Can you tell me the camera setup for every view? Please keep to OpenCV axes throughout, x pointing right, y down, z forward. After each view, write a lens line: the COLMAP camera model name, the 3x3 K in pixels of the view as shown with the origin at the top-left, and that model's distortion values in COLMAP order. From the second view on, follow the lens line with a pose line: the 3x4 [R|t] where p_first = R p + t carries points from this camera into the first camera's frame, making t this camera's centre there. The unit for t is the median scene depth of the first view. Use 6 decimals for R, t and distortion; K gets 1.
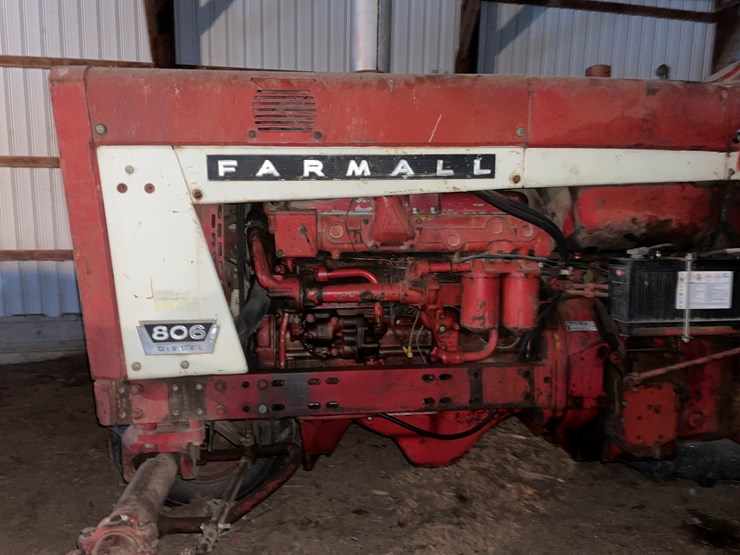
lens RADIAL K [[552.4, 0, 352.3], [0, 552.4, 272.4], [0, 0, 1]] dist [0.088112, -0.101840]
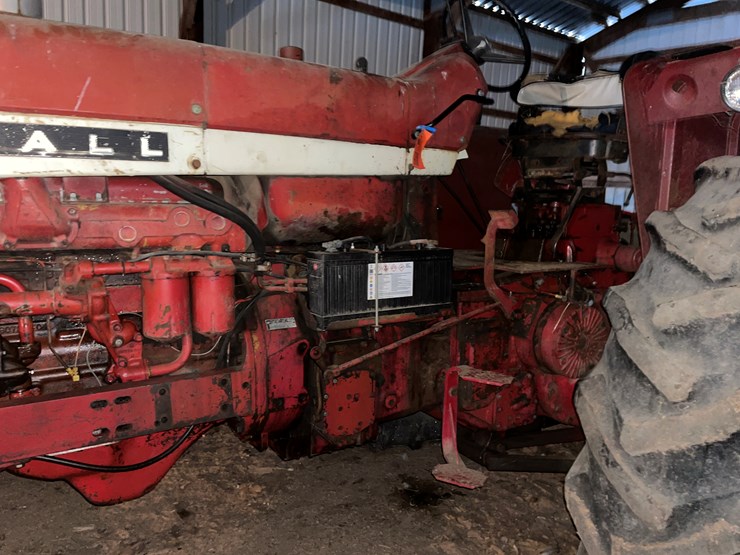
lens RADIAL K [[551.8, 0, 371.4], [0, 551.8, 280.5], [0, 0, 1]] dist [0.085542, -0.112487]
pose [[0.900296, -0.047607, 0.432667, 0.148042], [0.028620, 0.998324, 0.050296, -0.021152], [-0.434337, -0.032898, 0.900150, 0.090117]]
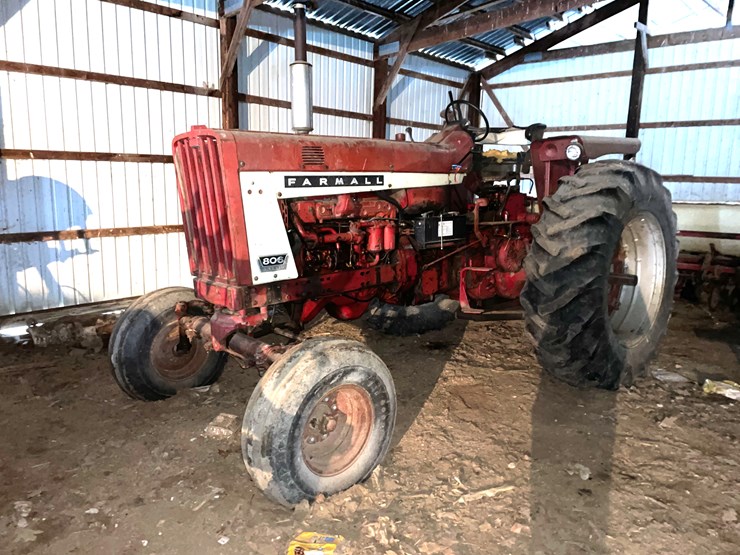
lens RADIAL K [[553.1, 0, 369.5], [0, 553.1, 275.1], [0, 0, 1]] dist [0.089577, -0.108201]
pose [[0.802895, -0.101583, 0.587401, -1.149903], [0.075176, 0.994761, 0.069275, 0.041073], [-0.591361, -0.011462, 0.806326, -0.826097]]
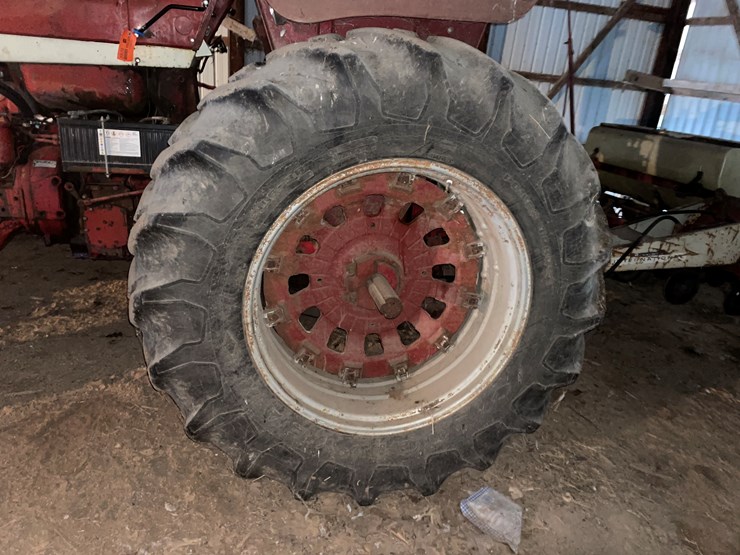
lens RADIAL K [[551.3, 0, 369.9], [0, 551.3, 290.0], [0, 0, 1]] dist [0.087005, -0.111409]
pose [[0.991687, 0.030241, 0.125066, 1.115688], [-0.059434, 0.969742, 0.236786, 0.018439], [-0.114121, -0.242251, 0.963478, -0.613085]]
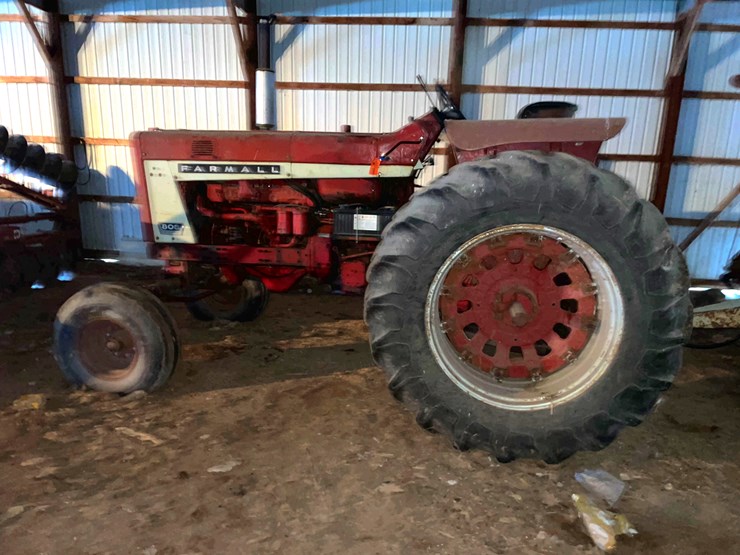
lens RADIAL K [[547.3, 0, 378.4], [0, 547.3, 279.1], [0, 0, 1]] dist [0.082141, -0.105948]
pose [[0.966228, 0.071758, -0.247497, 1.296983], [-0.051162, 0.994746, 0.088678, 0.063587], [0.252560, -0.073021, 0.964822, -1.330272]]
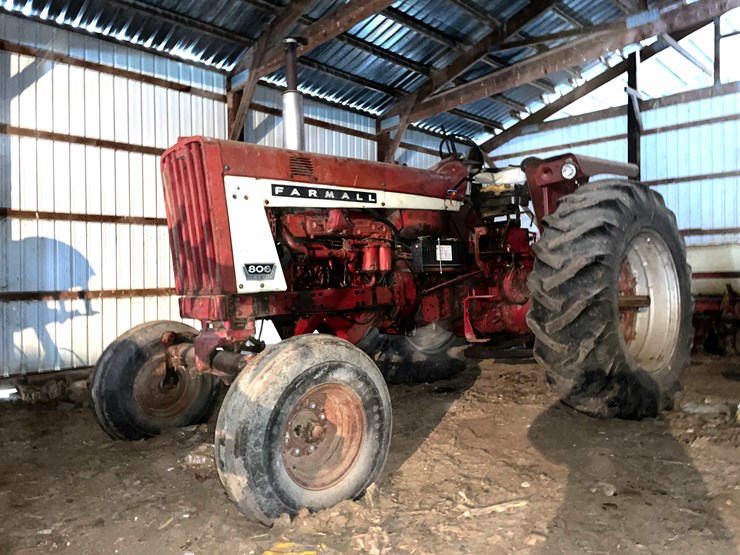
lens RADIAL K [[551.6, 0, 373.5], [0, 551.6, 274.0], [0, 0, 1]] dist [0.094139, -0.113788]
pose [[0.814471, -0.024586, 0.579683, -1.042129], [0.106242, 0.988529, -0.107347, 0.351334], [-0.570394, 0.149018, 0.807740, -0.775603]]
